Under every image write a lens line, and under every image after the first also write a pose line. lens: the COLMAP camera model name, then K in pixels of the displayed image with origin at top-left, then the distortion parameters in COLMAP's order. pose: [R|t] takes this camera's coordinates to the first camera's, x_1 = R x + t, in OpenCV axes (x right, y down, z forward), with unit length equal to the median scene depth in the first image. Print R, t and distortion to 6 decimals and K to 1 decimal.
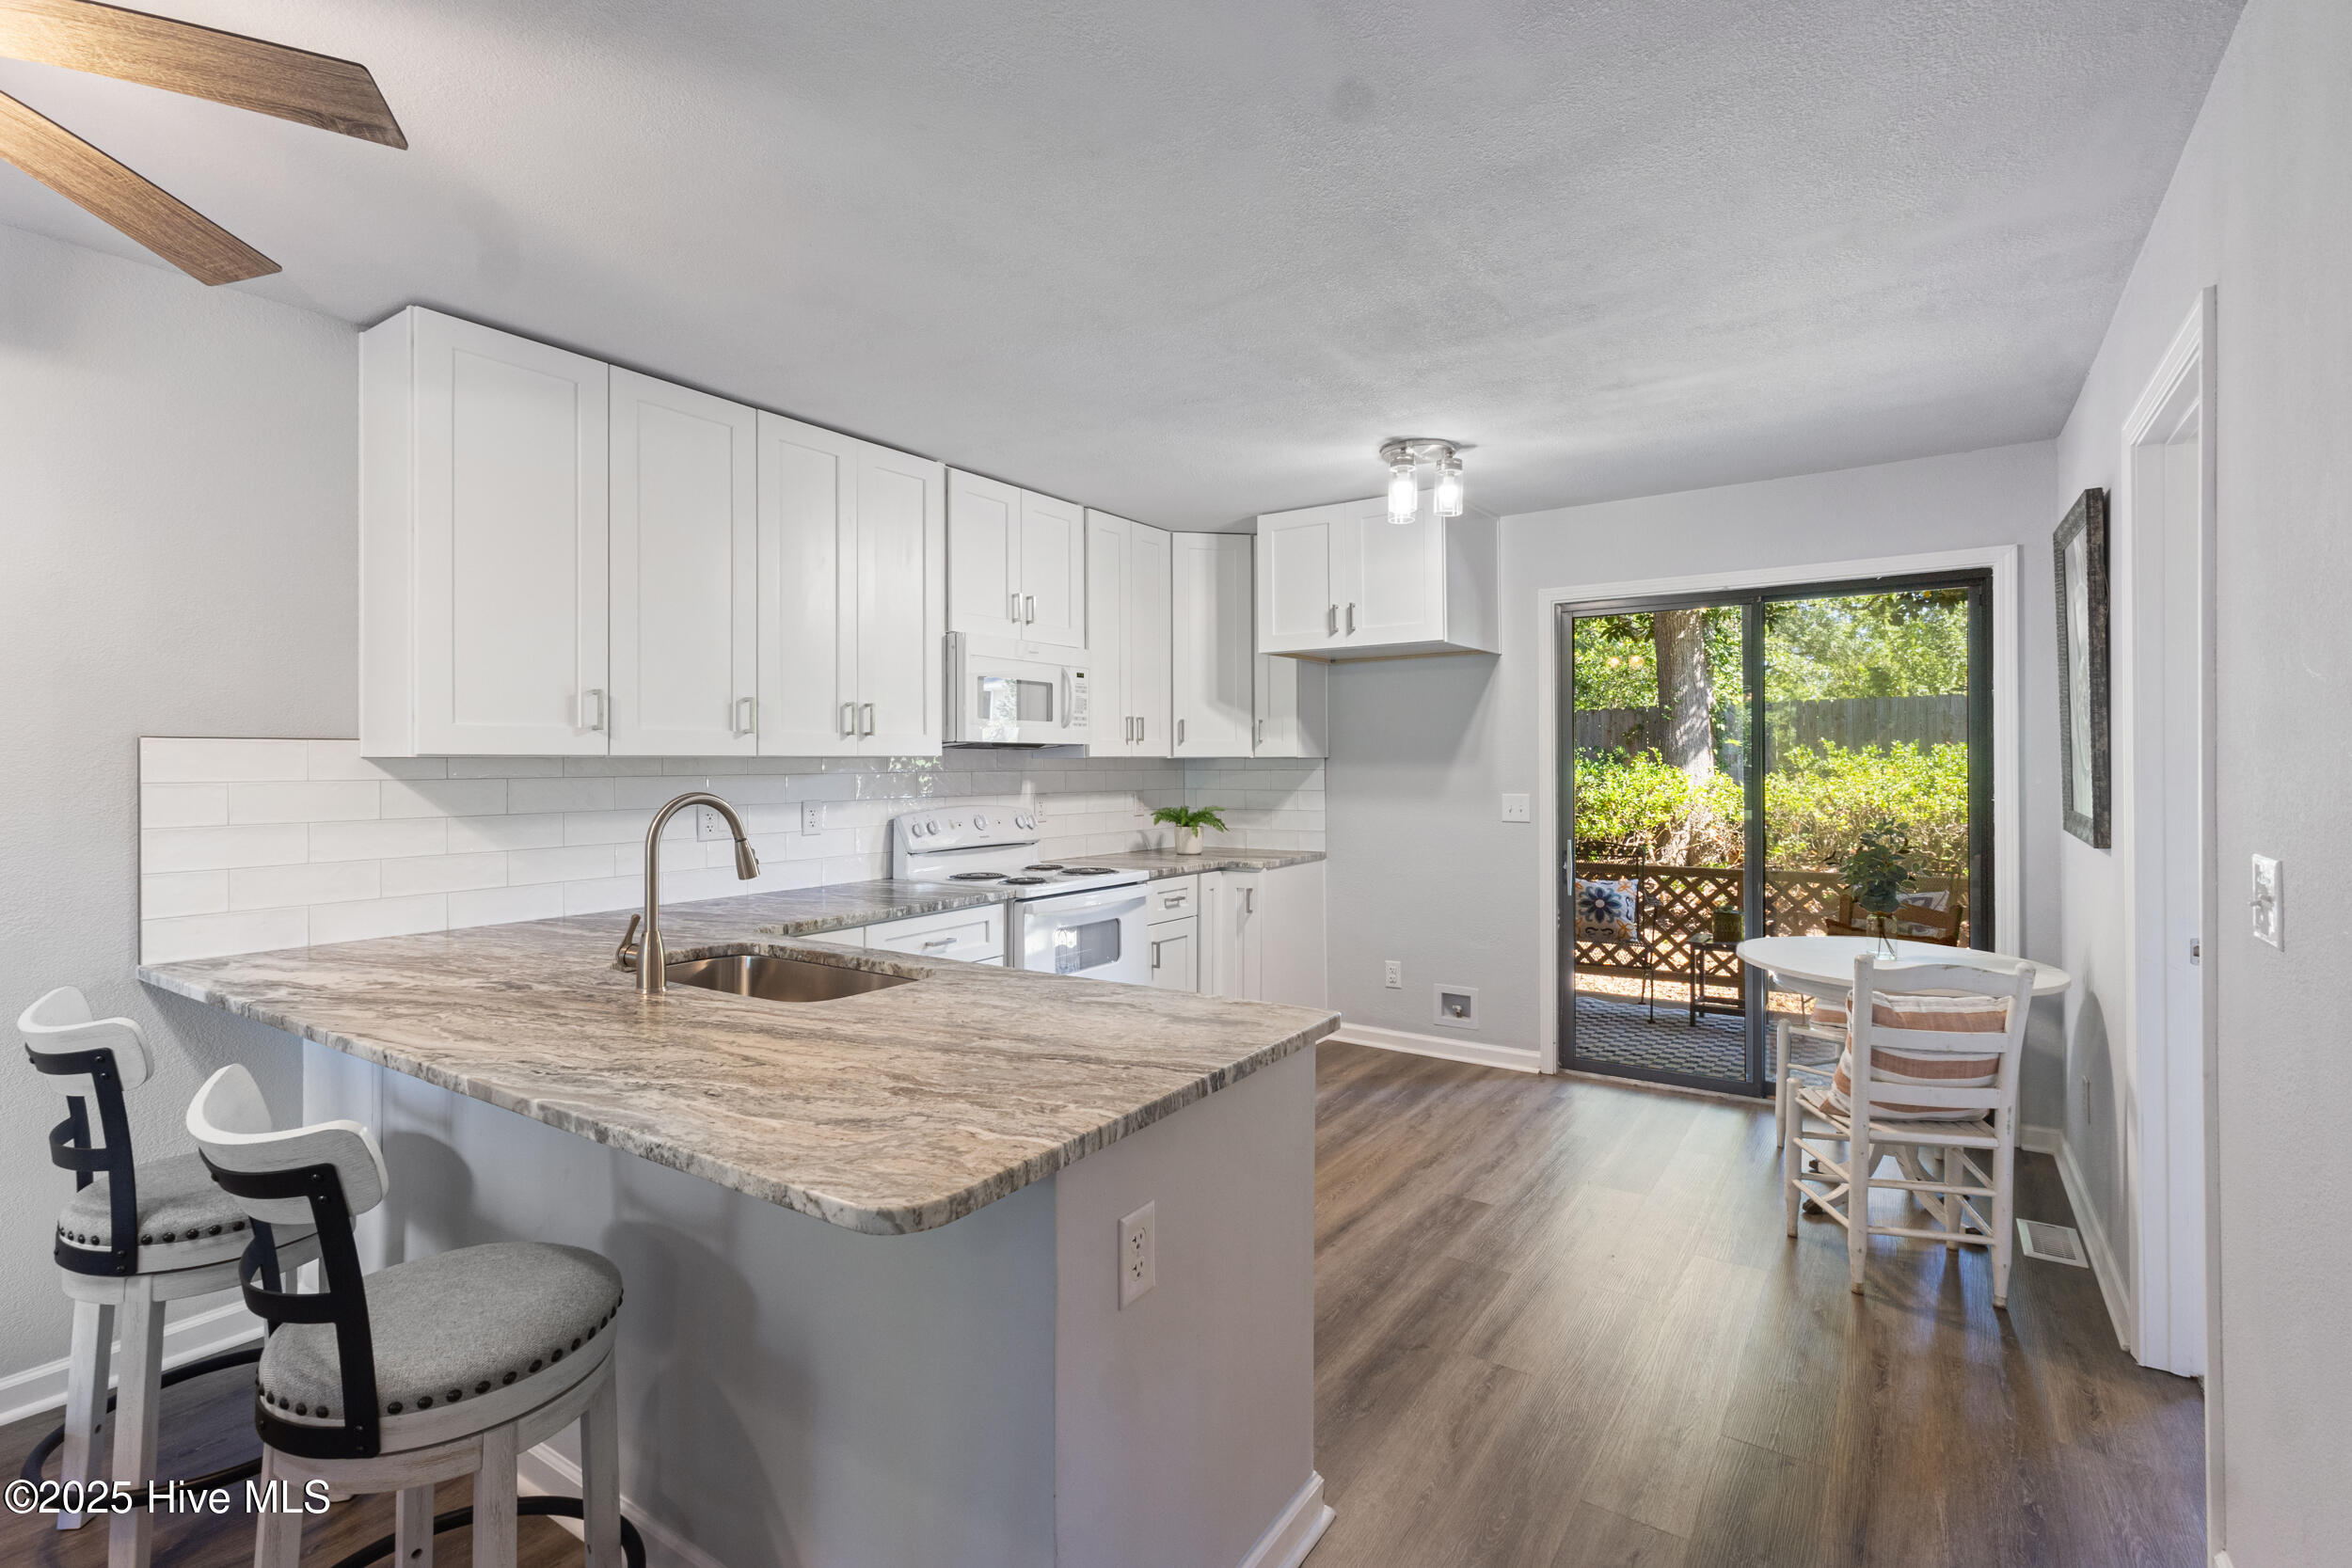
lens RADIAL K [[1103.7, 0, 1172.4], [0, 1103.7, 745.3], [0, 0, 1]] dist [0.003112, 0.000634]
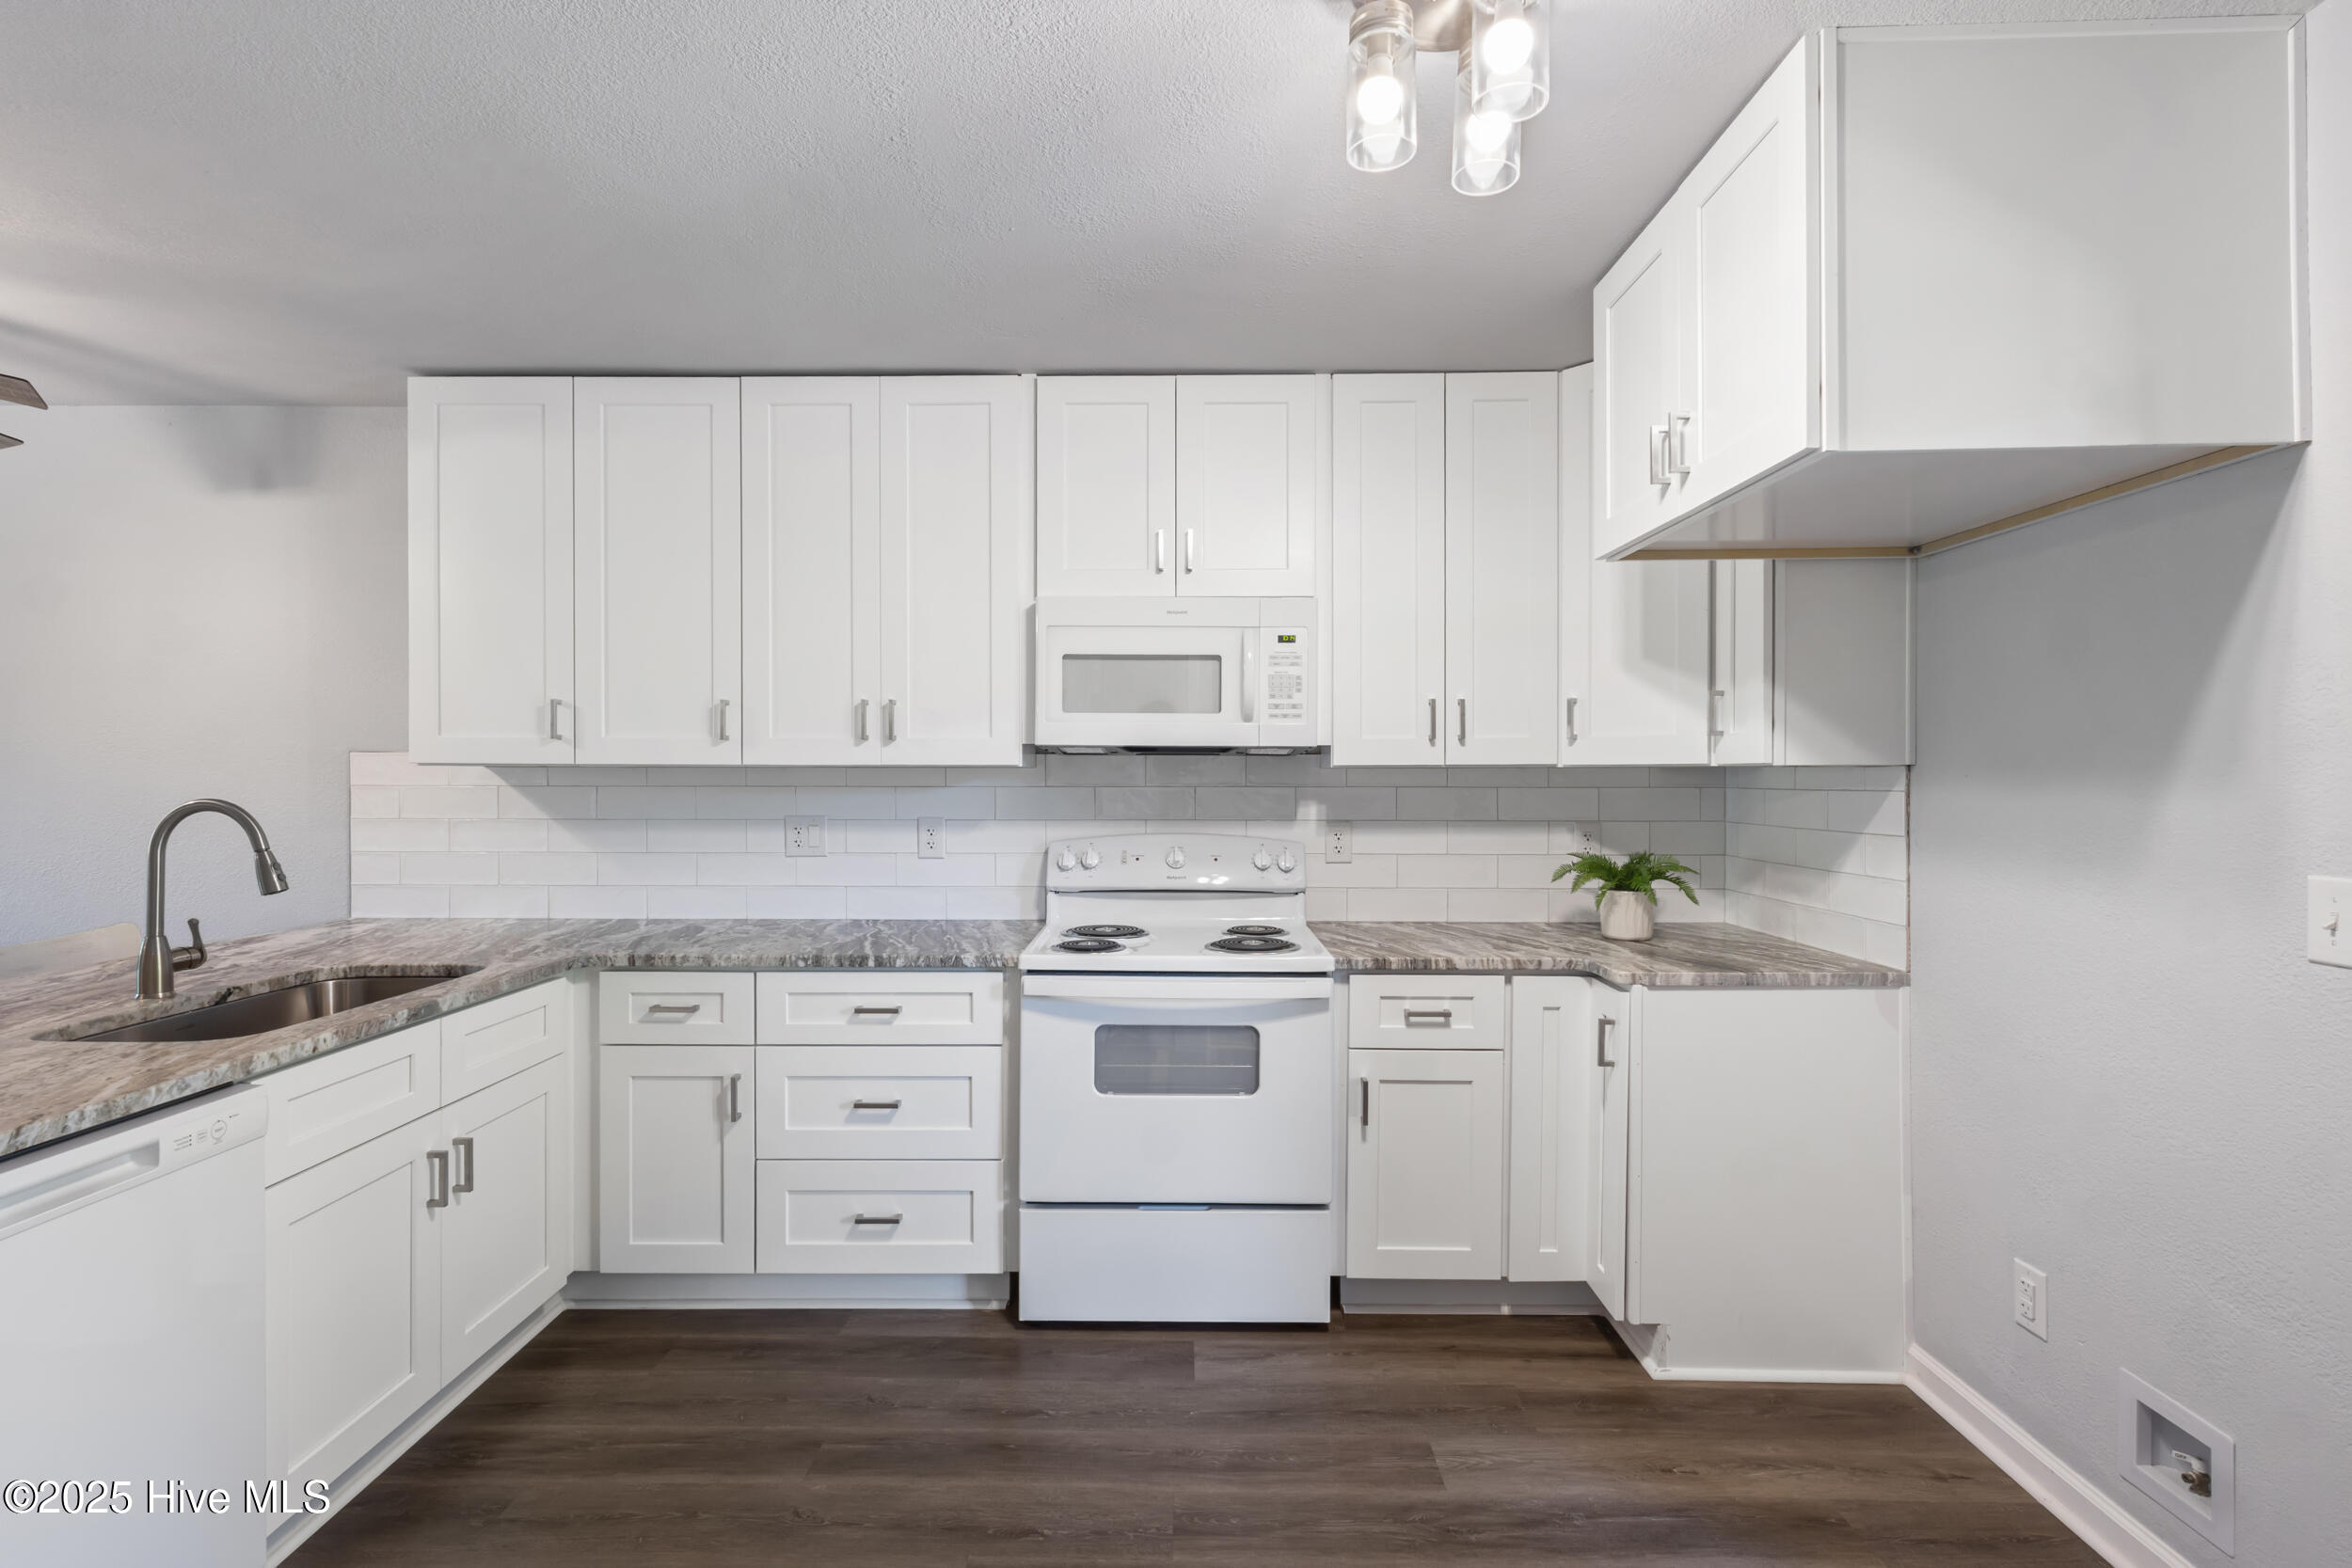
lens RADIAL K [[1093.4, 0, 1169.5], [0, 1093.4, 772.6], [0, 0, 1]] dist [0.001129, 0.000295]
pose [[0.553124, -0.000910, -0.833098, 0.395594], [0.008380, 0.999955, 0.004471, 0.011082], [0.833057, -0.009455, 0.553107, 0.567513]]
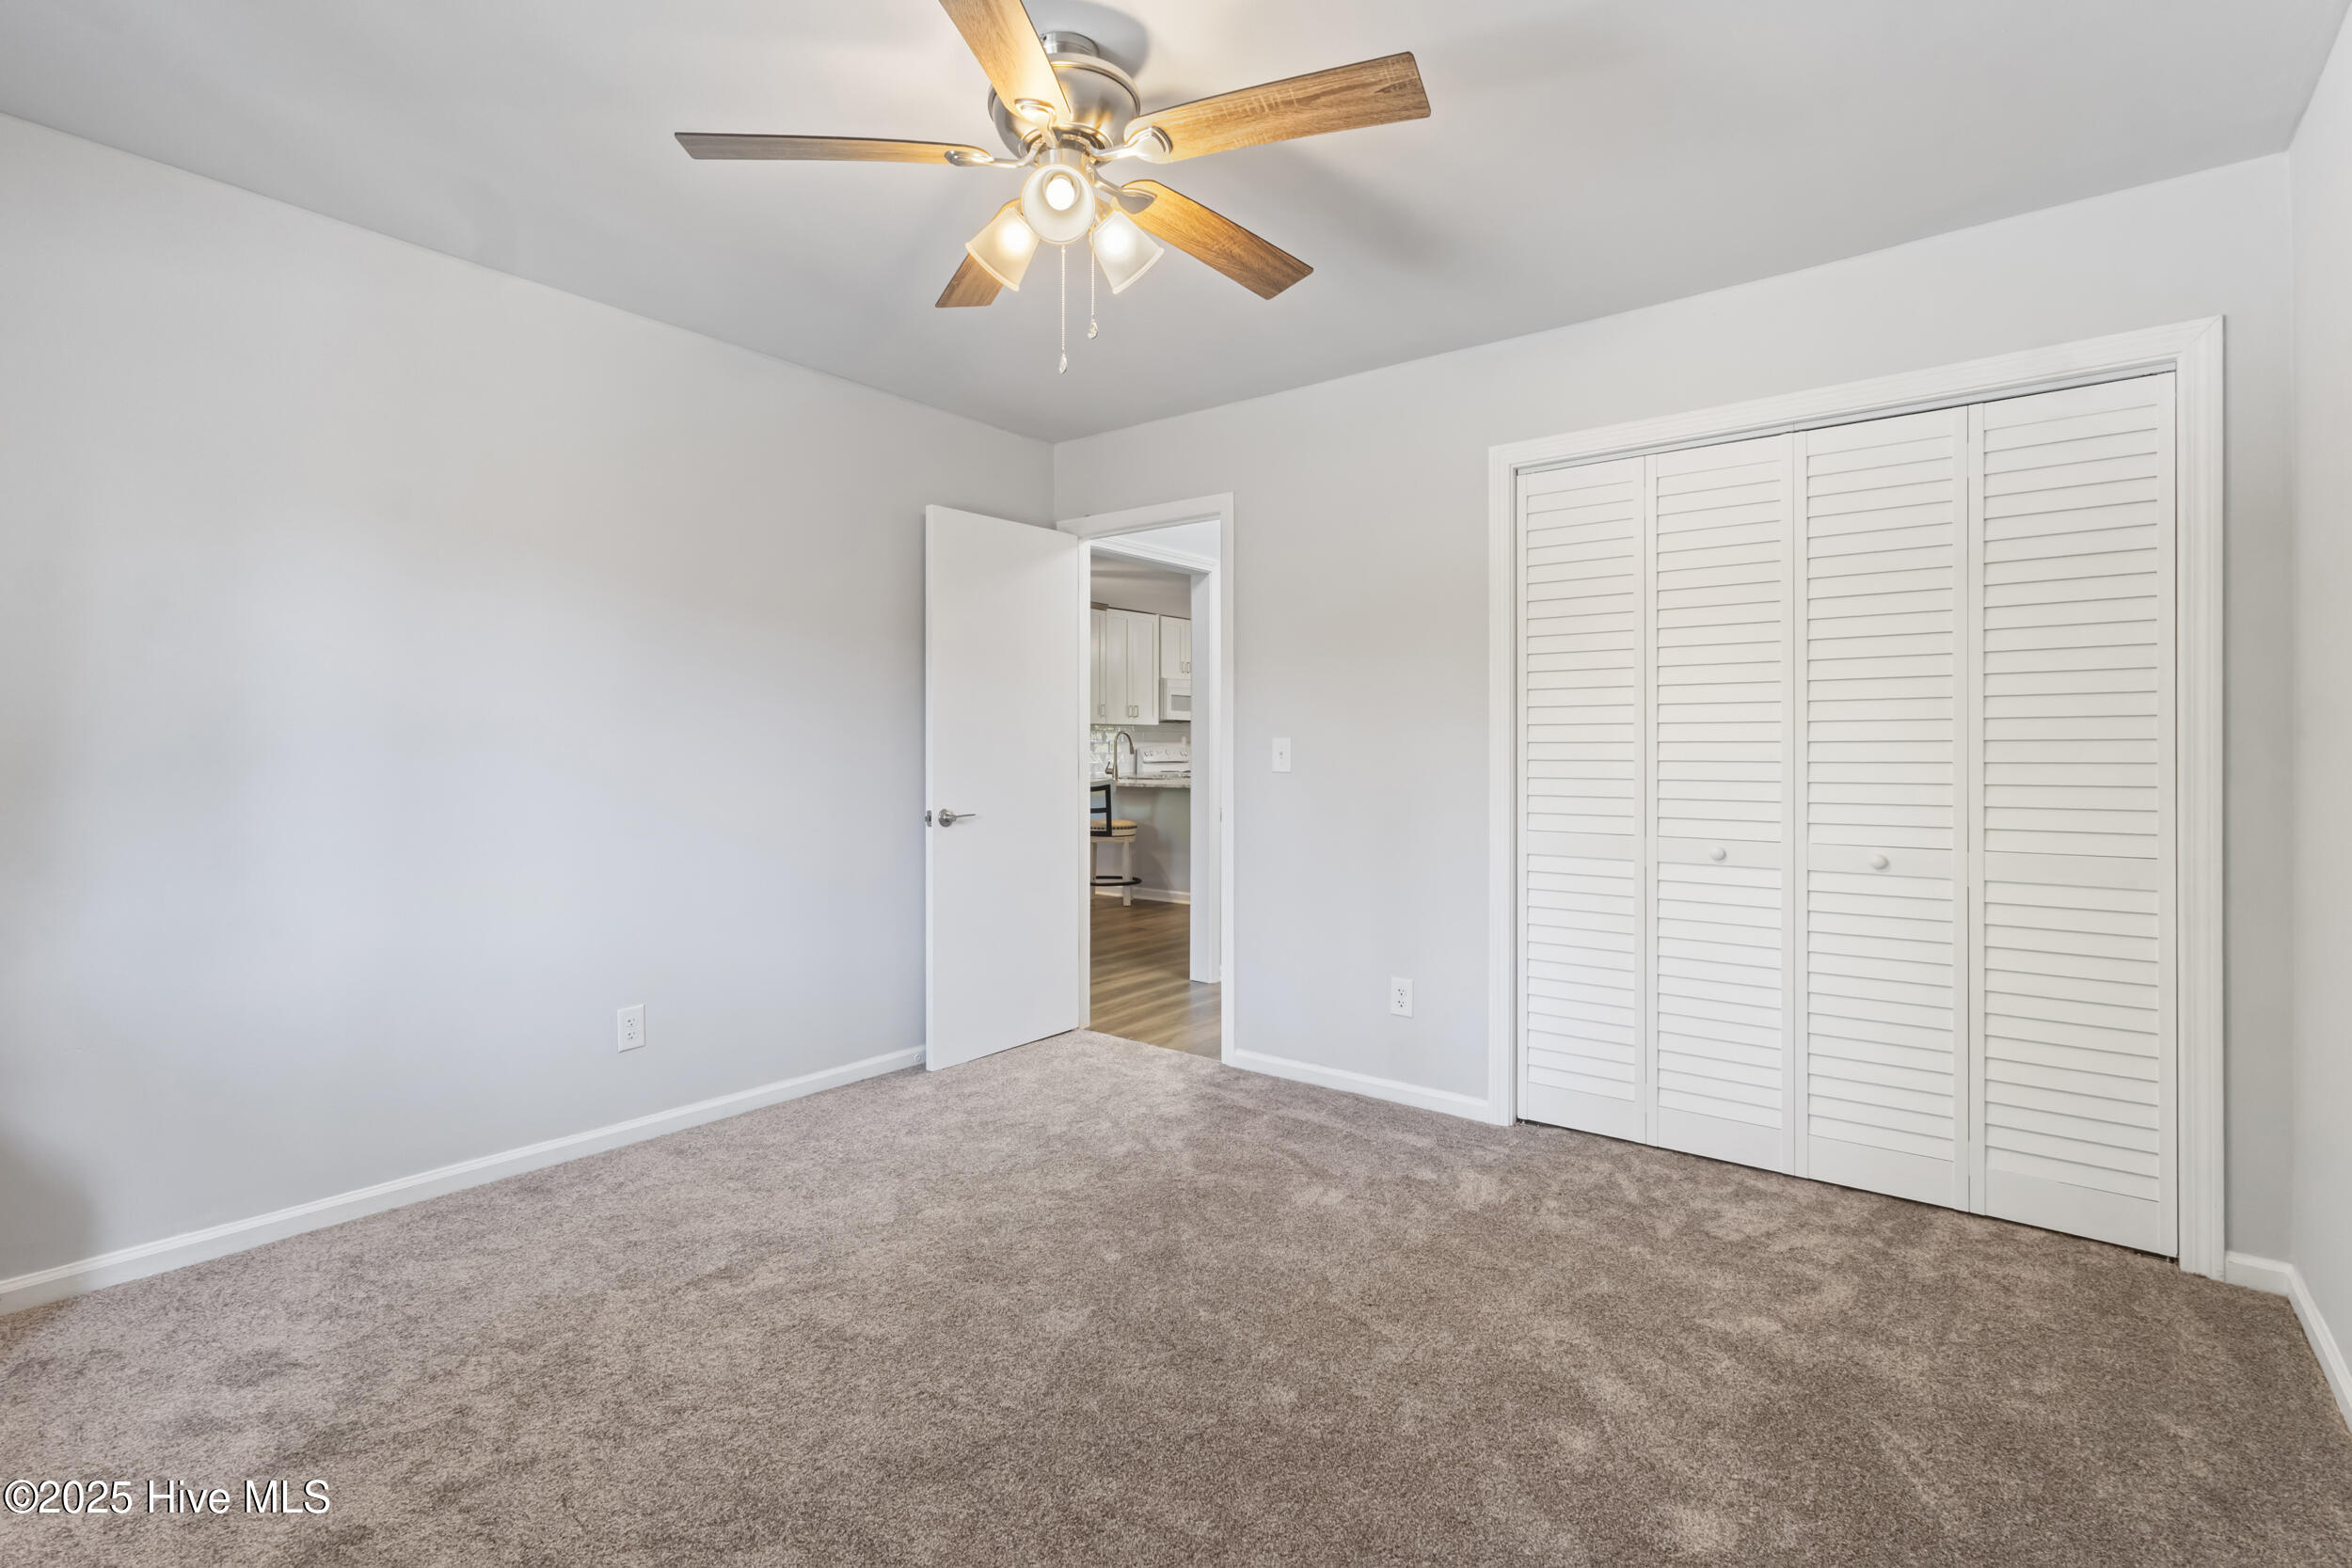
lens RADIAL K [[1093.4, 0, 1169.5], [0, 1093.4, 772.6], [0, 0, 1]] dist [0.001129, 0.000295]
pose [[0.997699, 0.000624, -0.067799, -0.000755], [0.001932, 0.999290, 0.037633, 0.022075], [0.067775, -0.037678, 0.996989, -1.371110]]
